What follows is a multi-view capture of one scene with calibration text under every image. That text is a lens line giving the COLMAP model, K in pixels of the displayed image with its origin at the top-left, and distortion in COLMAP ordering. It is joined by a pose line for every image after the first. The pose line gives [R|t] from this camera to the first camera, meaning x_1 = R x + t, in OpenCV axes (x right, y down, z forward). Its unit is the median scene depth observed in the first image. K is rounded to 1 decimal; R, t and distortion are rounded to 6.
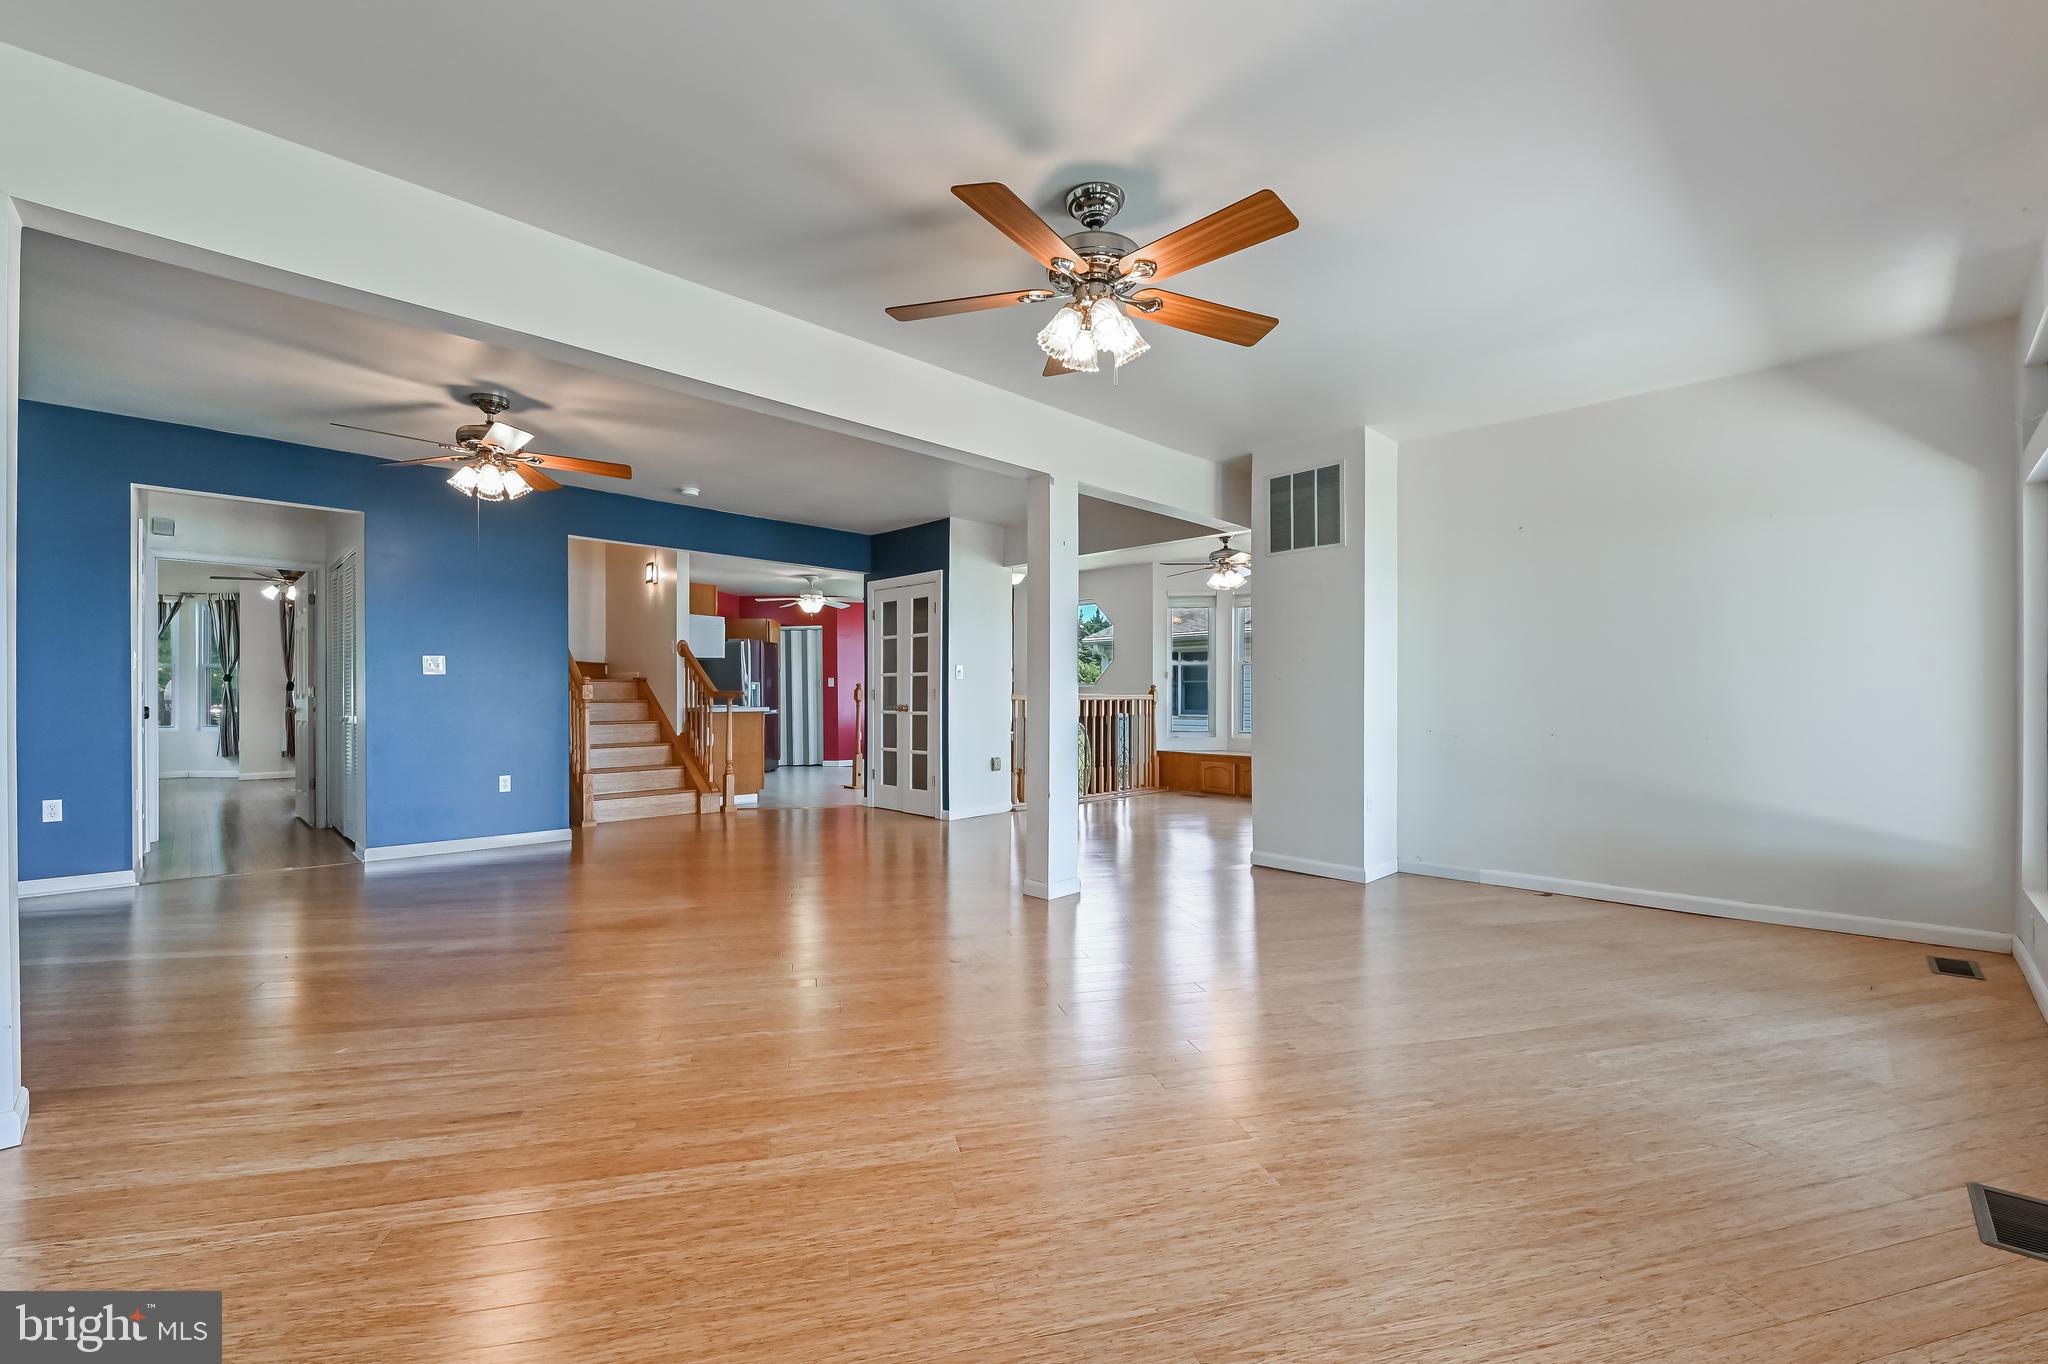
lens RADIAL K [[865.4, 0, 1032.1], [0, 865.4, 685.0], [0, 0, 1]] dist [-0.000563, 0.000035]
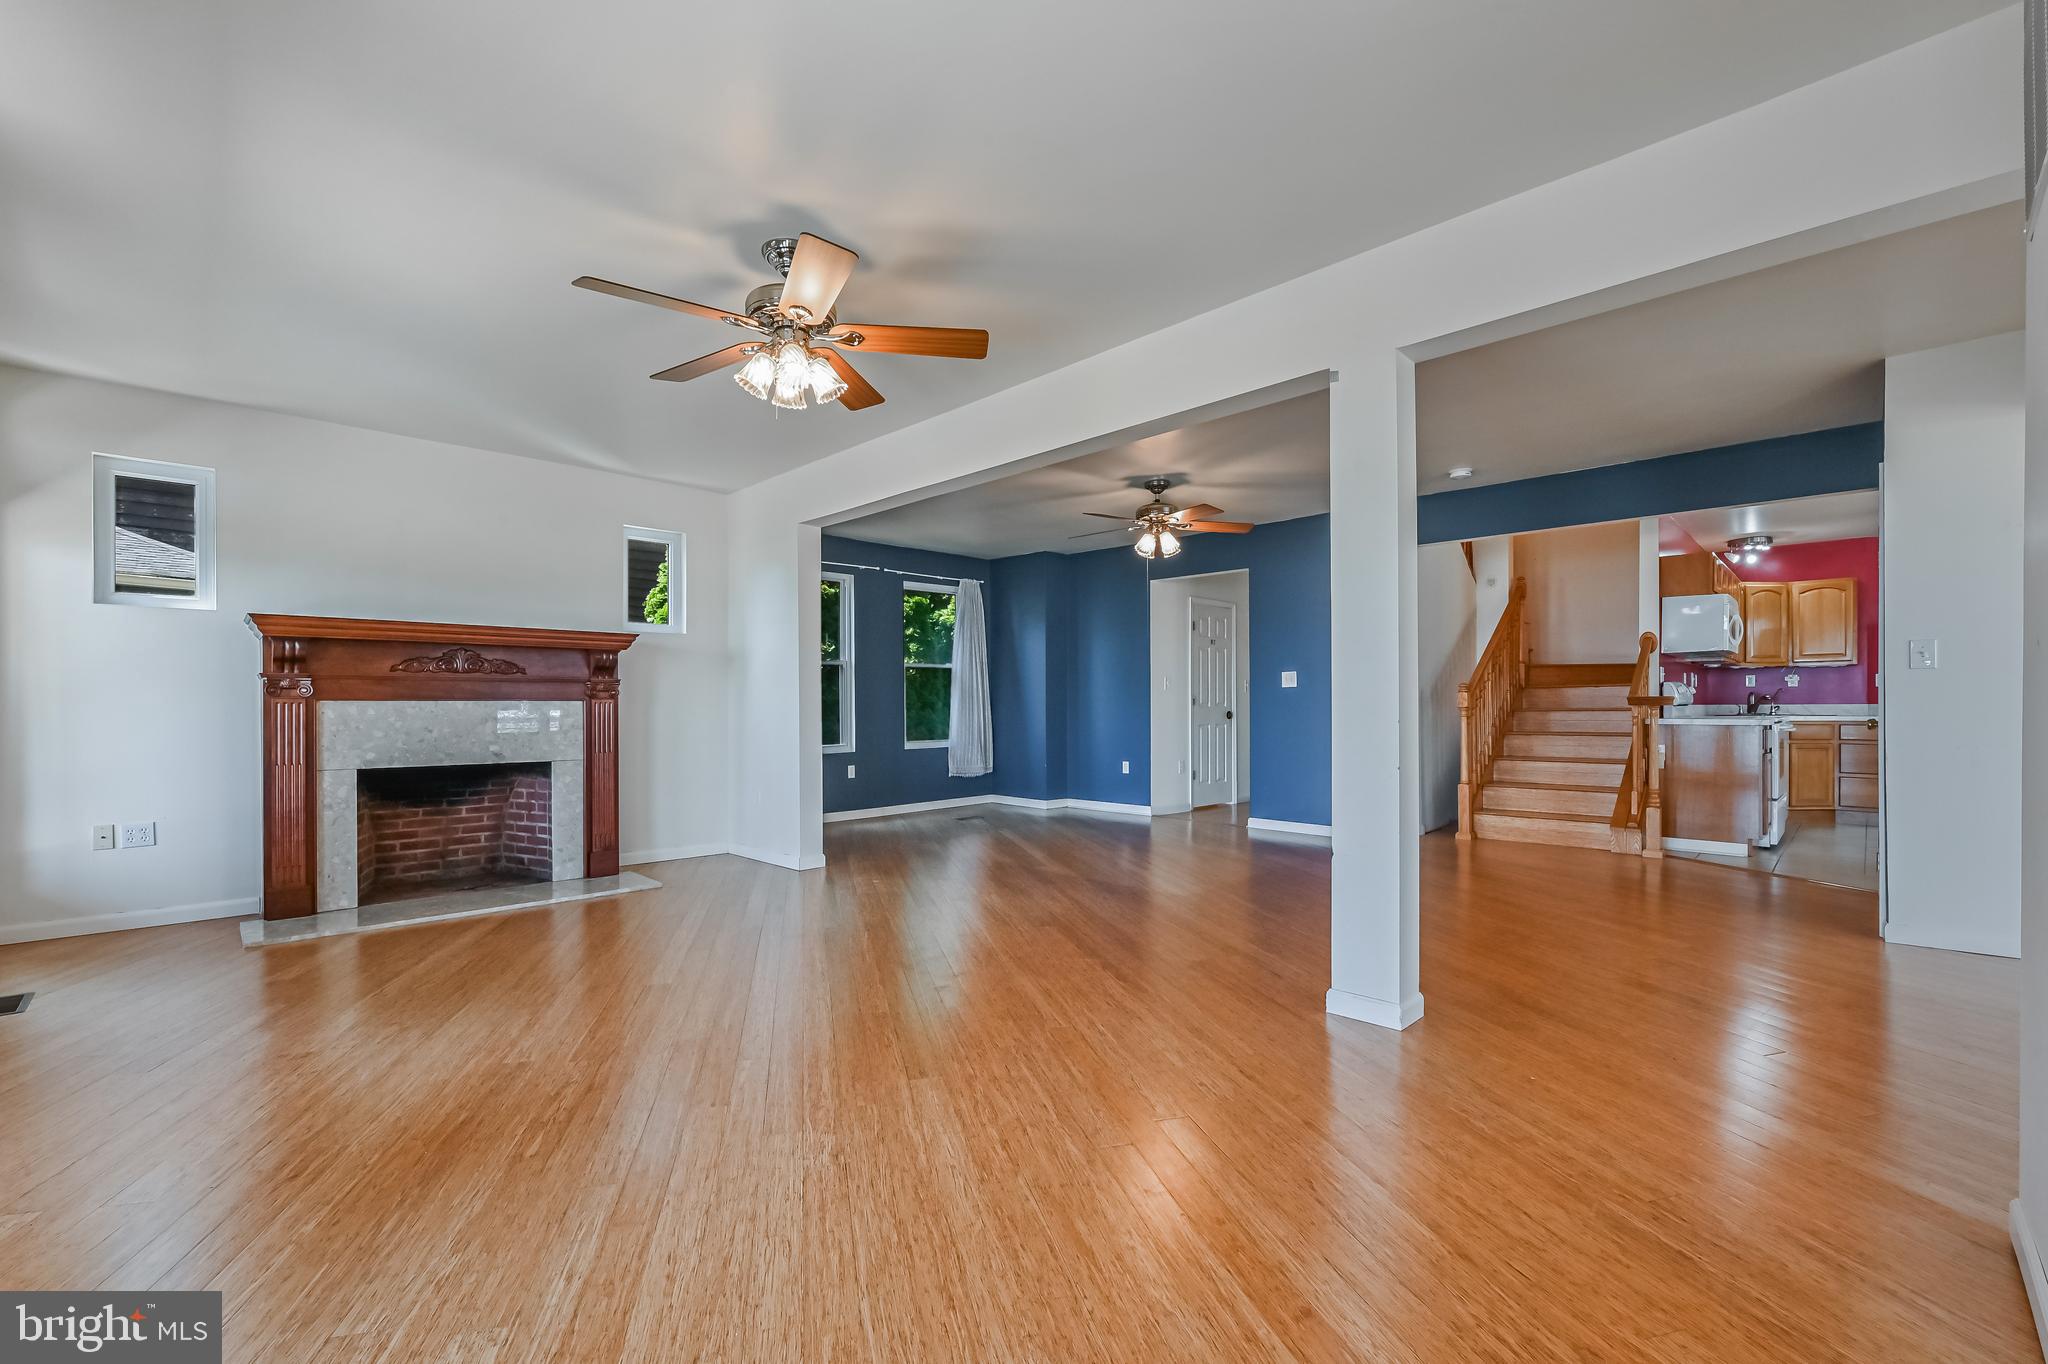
lens RADIAL K [[836.2, 0, 994.5], [0, 836.2, 712.3], [0, 0, 1]] dist [-0.010586, -0.000051]
pose [[-0.025216, 0.005929, -0.999664, 0.328790], [0.019326, 0.999798, 0.005442, 0.004976], [0.999495, -0.019182, -0.025325, 0.378975]]
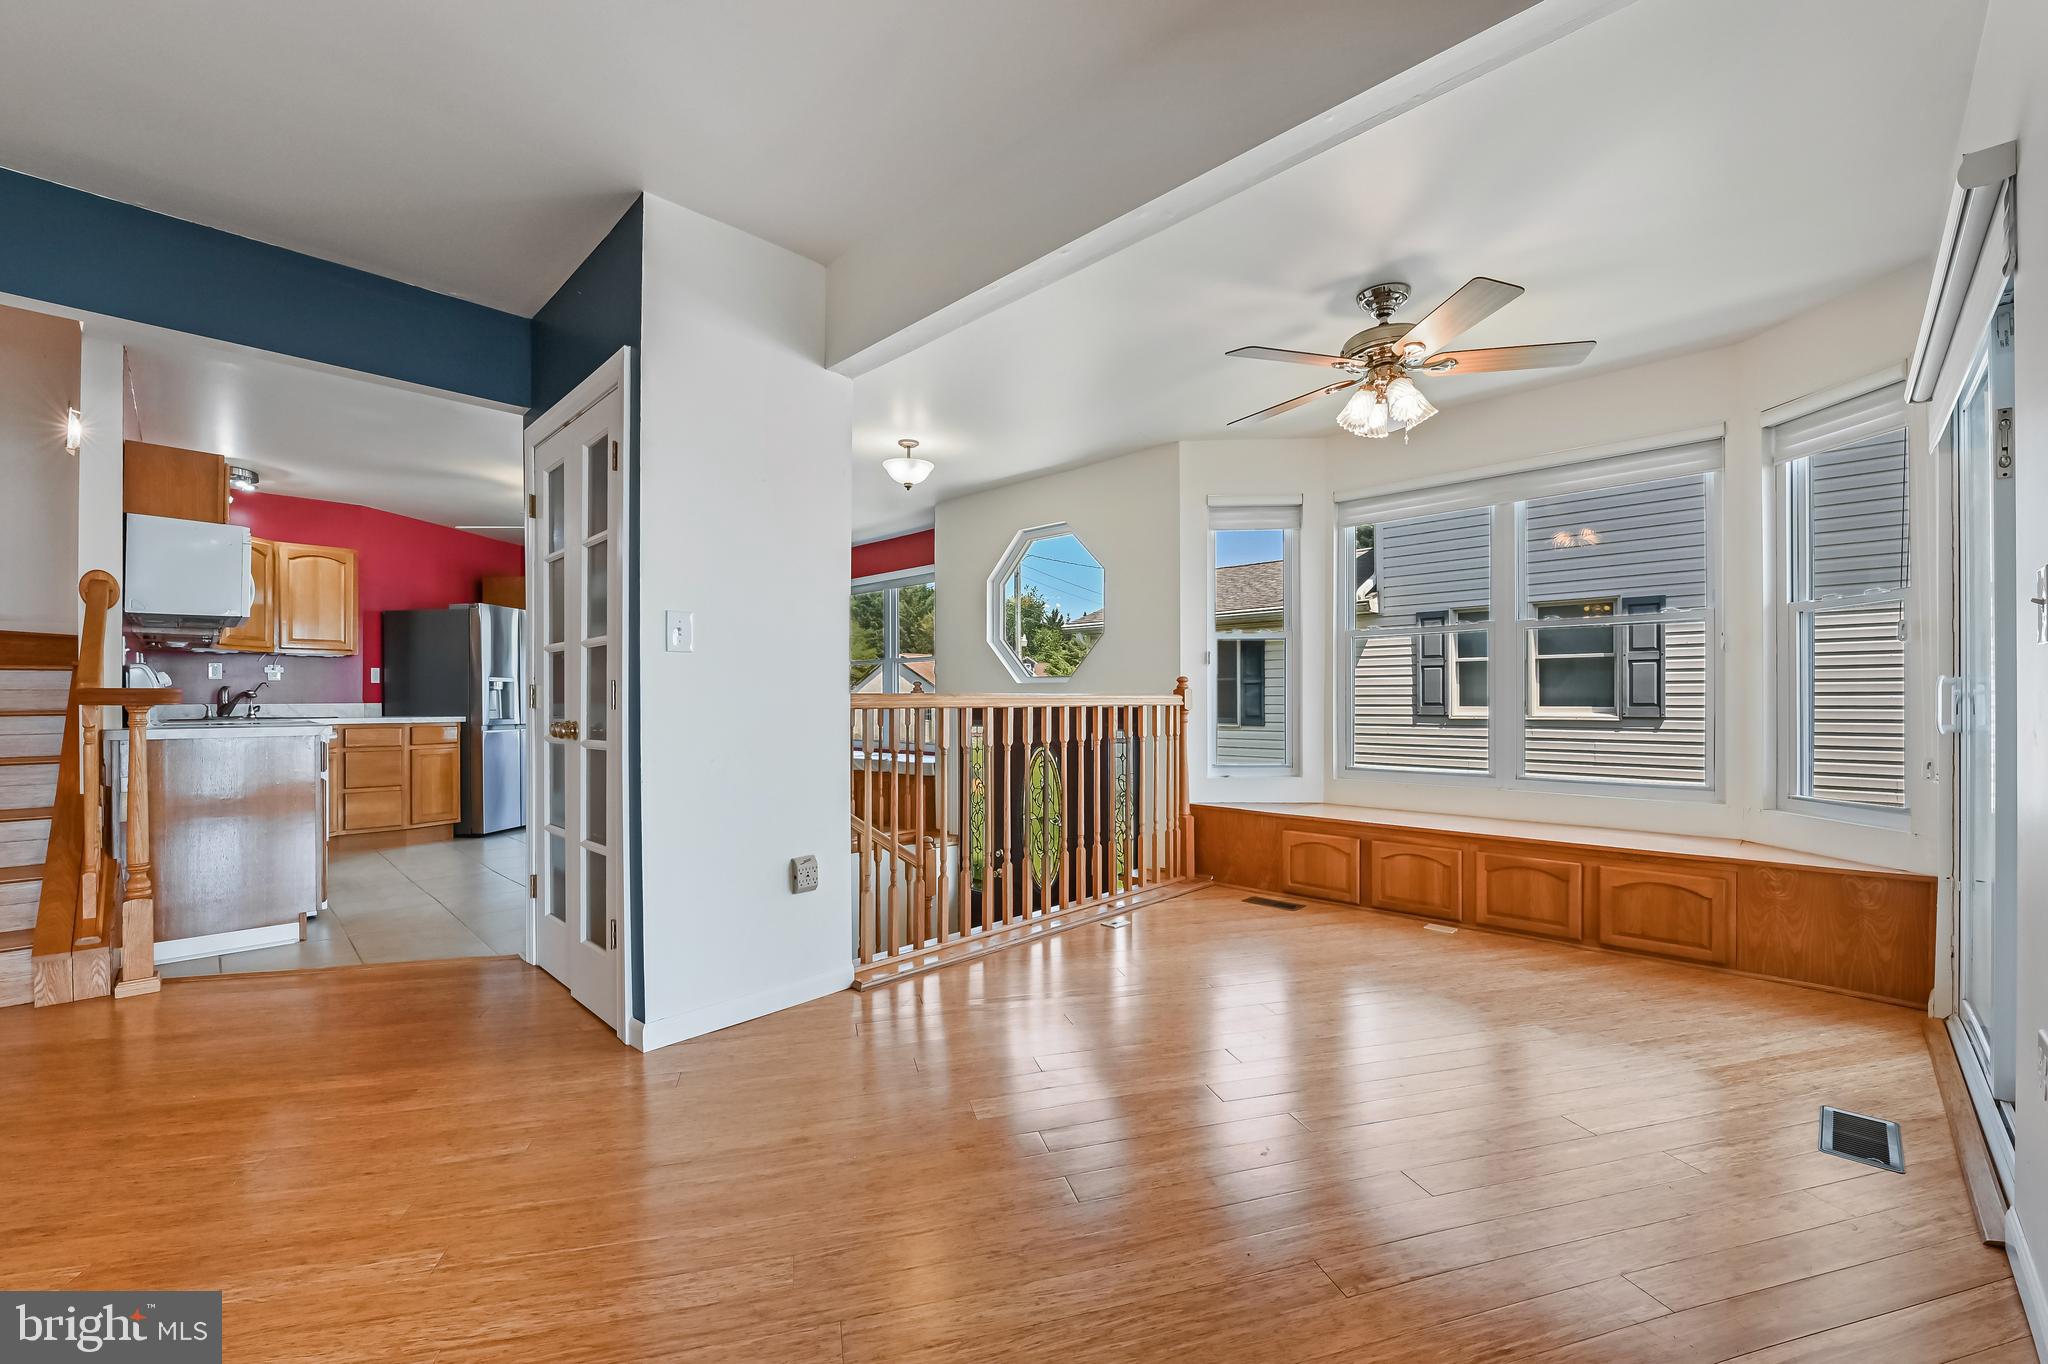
lens RADIAL K [[824.4, 0, 1033.5], [0, 824.4, 694.9], [0, 0, 1]] dist [0.002456, 0.000085]
pose [[0.999896, -0.002390, 0.014247, 0.045790], [0.002308, 0.999981, 0.005736, 0.007979], [-0.014260, -0.005702, 0.999882, 0.522692]]
